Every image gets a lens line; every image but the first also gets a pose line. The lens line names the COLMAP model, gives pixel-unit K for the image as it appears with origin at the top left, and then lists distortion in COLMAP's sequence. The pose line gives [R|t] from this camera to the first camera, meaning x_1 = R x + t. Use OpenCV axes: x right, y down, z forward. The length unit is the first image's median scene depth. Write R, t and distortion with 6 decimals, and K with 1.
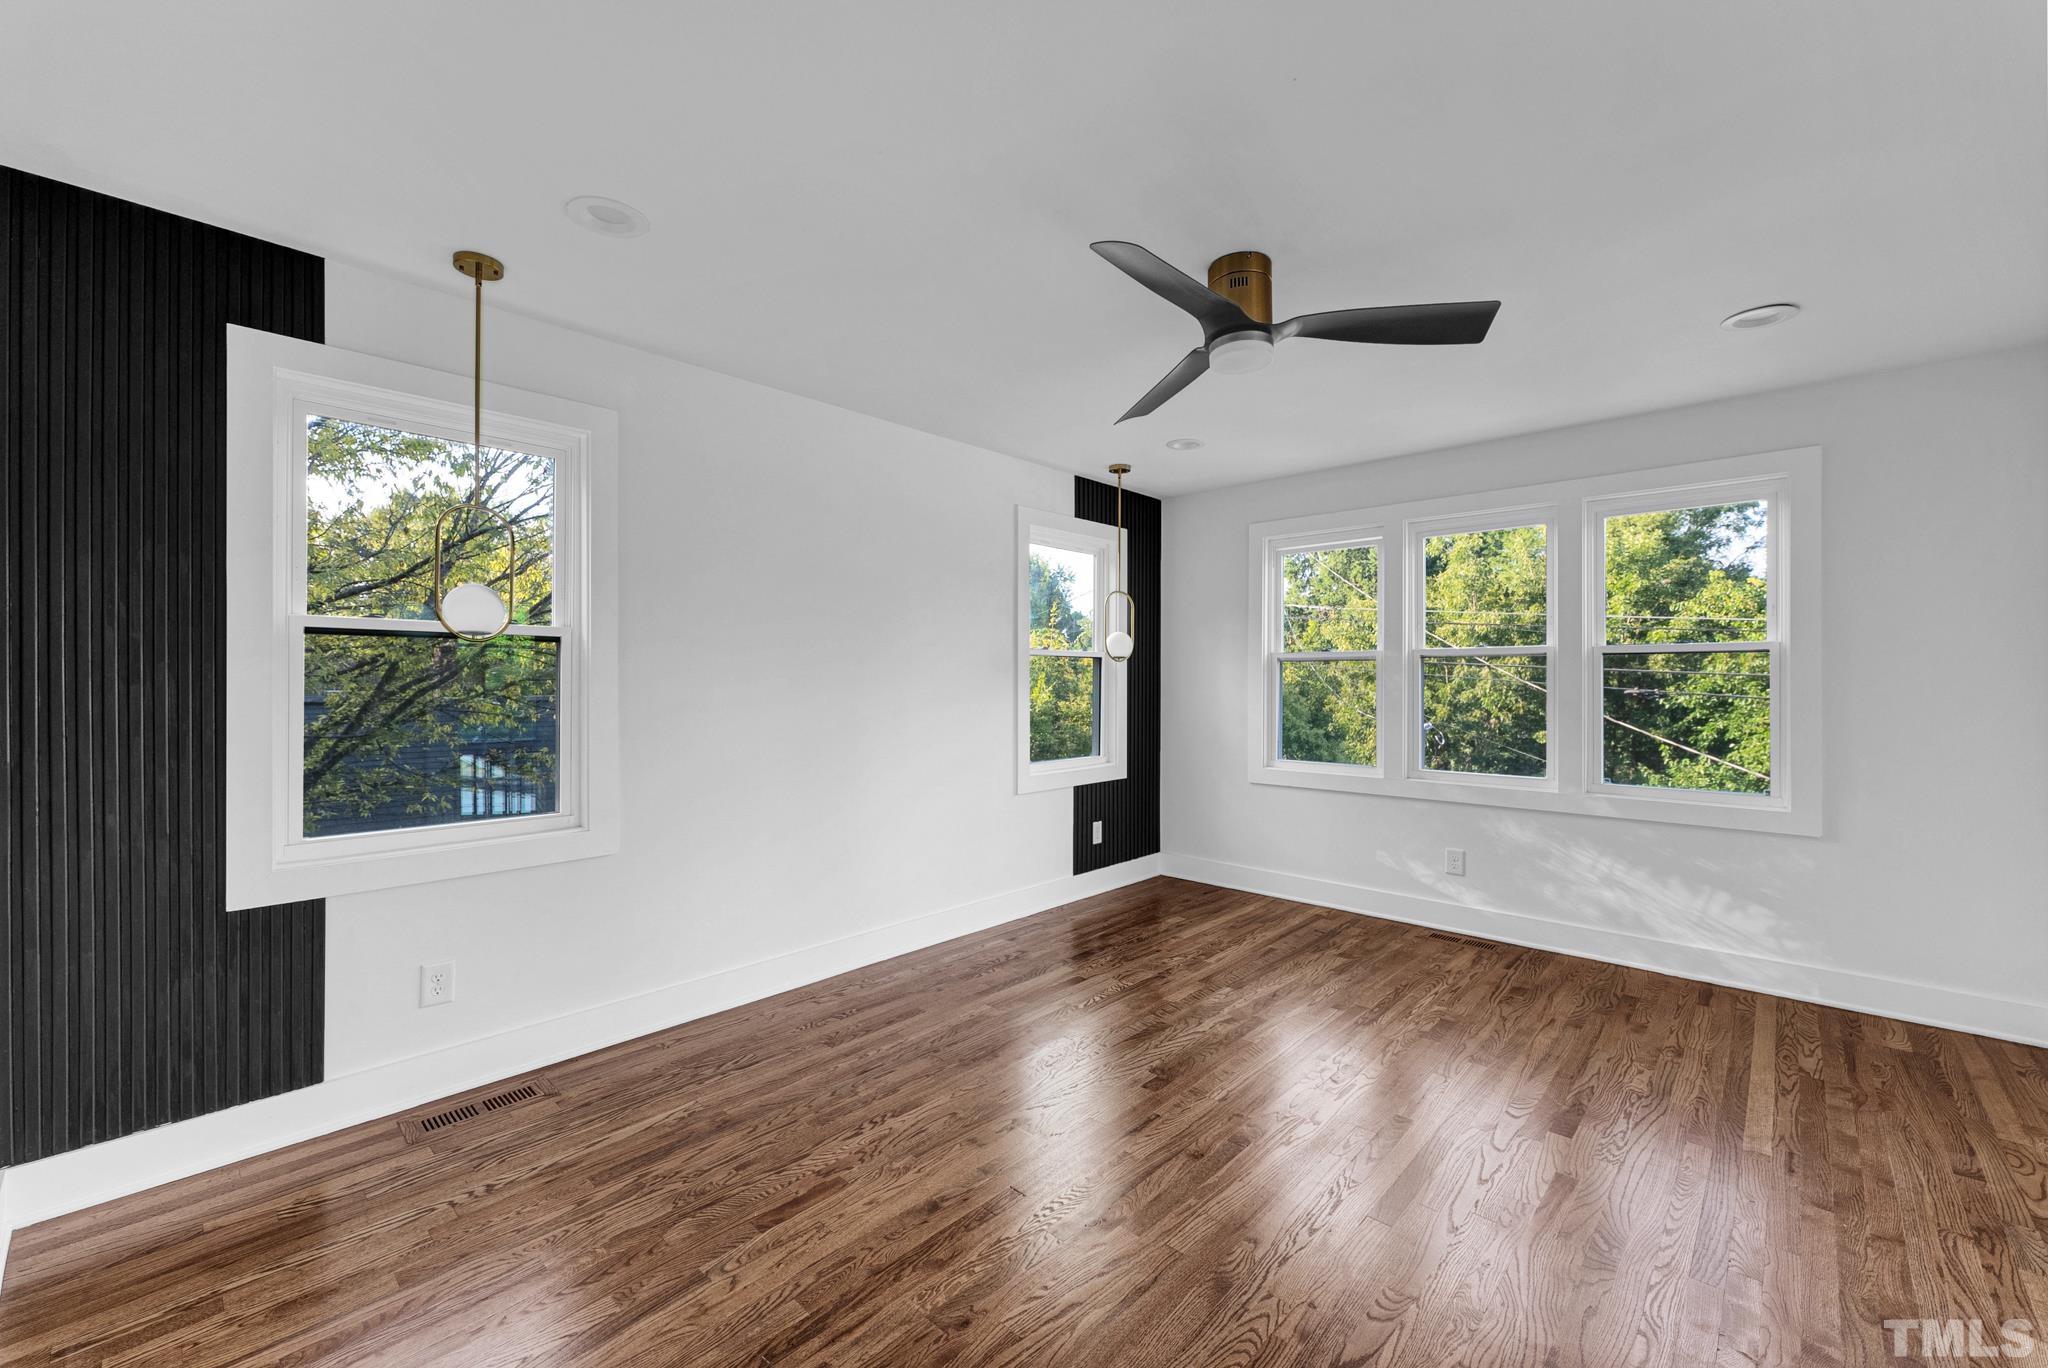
lens RADIAL K [[827.1, 0, 1005.9], [0, 827.1, 688.5], [0, 0, 1]] dist [-0.002446, 0.000954]
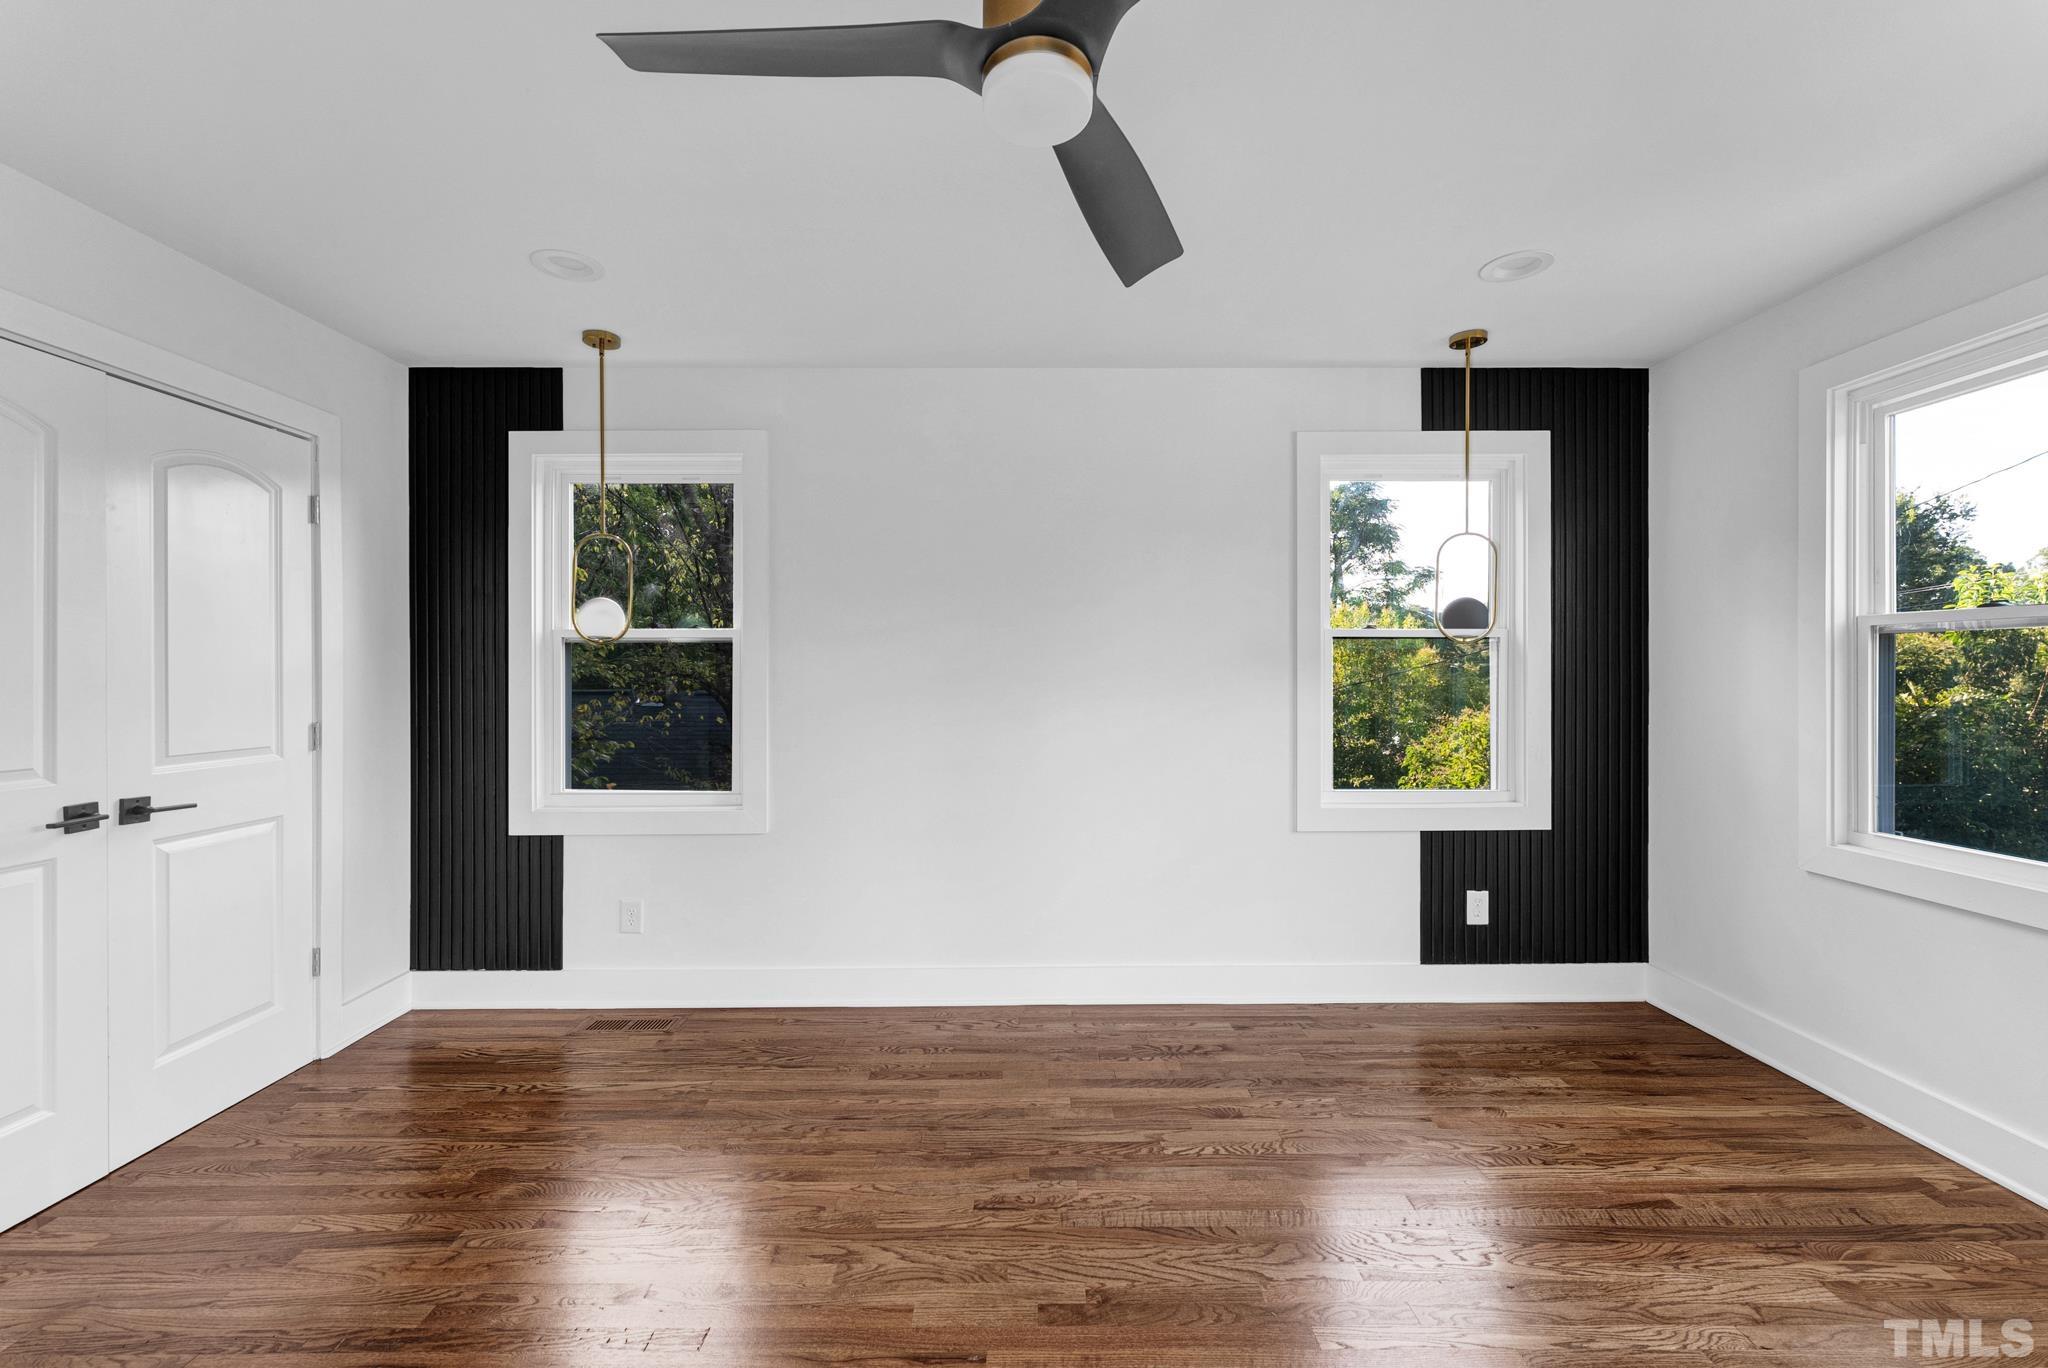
lens RADIAL K [[827.1, 0, 1020.5], [0, 827.1, 674.2], [0, 0, 1]] dist [-0.002446, 0.000954]
pose [[0.691583, -0.003275, -0.722289, 0.405702], [-0.004163, 0.999955, -0.008520, -0.001803], [0.722285, 0.008899, 0.691539, 0.355731]]
